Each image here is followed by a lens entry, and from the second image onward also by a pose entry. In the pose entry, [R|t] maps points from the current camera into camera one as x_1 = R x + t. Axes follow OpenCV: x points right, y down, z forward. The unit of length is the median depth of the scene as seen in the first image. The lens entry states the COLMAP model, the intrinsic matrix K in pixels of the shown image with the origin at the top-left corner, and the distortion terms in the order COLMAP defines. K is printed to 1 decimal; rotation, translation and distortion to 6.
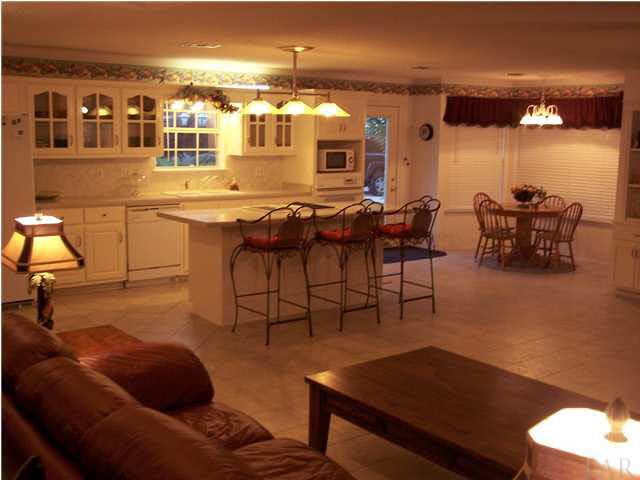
lens RADIAL K [[741.5, 0, 320.0], [0, 741.5, 240.0], [0, 0, 1]] dist [-0.109106, 0.026570]
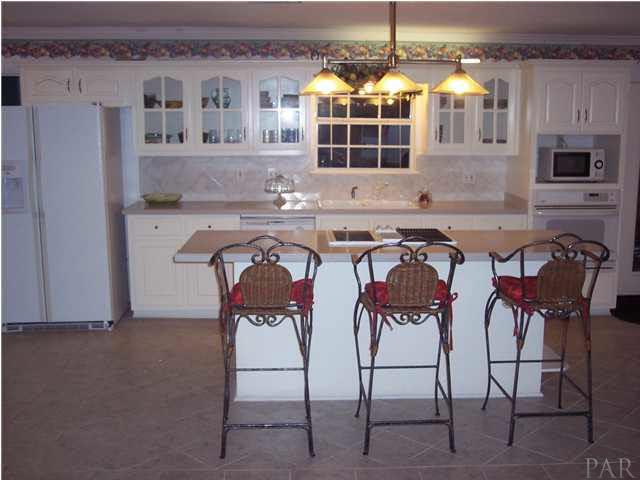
lens RADIAL K [[741.5, 0, 320.0], [0, 741.5, 240.0], [0, 0, 1]] dist [-0.109106, 0.026570]
pose [[0.819150, 0.077384, -0.568335, 0.226876], [-0.071883, 0.996895, 0.032131, -0.046055], [0.569057, 0.014533, 0.822170, 0.335739]]
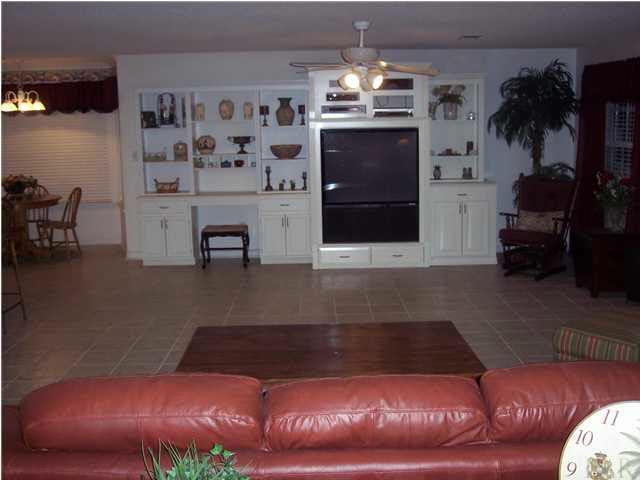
lens RADIAL K [[741.5, 0, 320.0], [0, 741.5, 240.0], [0, 0, 1]] dist [-0.109106, 0.026570]
pose [[0.603128, -0.162144, 0.780991, -0.245957], [0.152883, 0.984467, 0.086323, -0.015433], [-0.782856, 0.067337, 0.618548, 0.122522]]
